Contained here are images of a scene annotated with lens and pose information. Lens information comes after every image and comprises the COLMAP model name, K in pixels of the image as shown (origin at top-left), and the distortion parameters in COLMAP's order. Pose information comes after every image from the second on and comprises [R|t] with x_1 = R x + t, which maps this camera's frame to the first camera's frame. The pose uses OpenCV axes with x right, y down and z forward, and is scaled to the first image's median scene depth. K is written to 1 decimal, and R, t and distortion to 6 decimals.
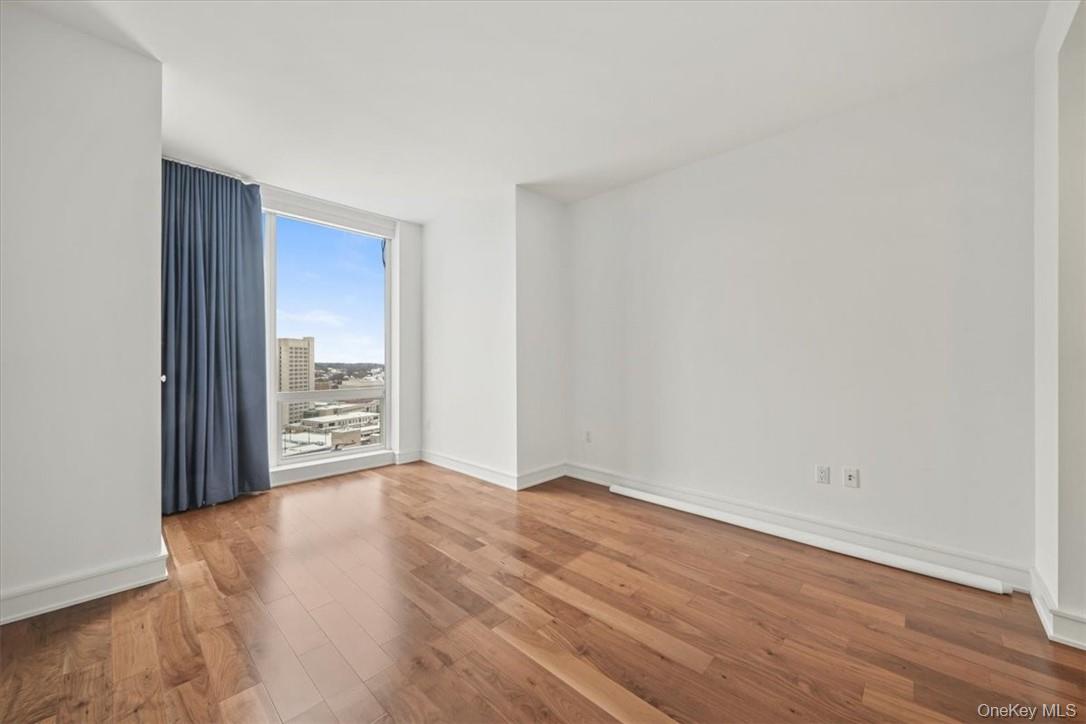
lens RADIAL K [[401.3, 0, 543.0], [0, 401.3, 362.0], [0, 0, 1]] dist [-0.000210, -0.000034]
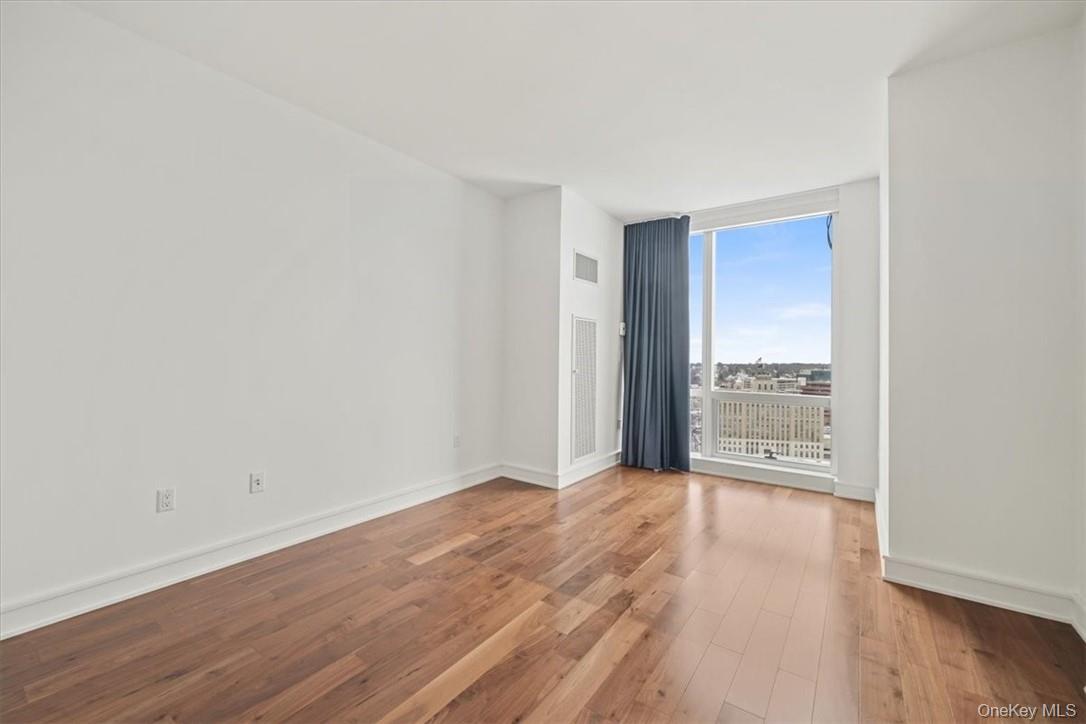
lens RADIAL K [[436.5, 0, 541.7], [0, 436.5, 357.8], [0, 0, 1]] dist [-0.001826, -0.000174]
pose [[0.139473, -0.003087, -0.990221, 0.810291], [-0.014764, 0.999878, -0.005197, -0.003770], [0.990116, 0.015344, 0.139410, 0.618255]]
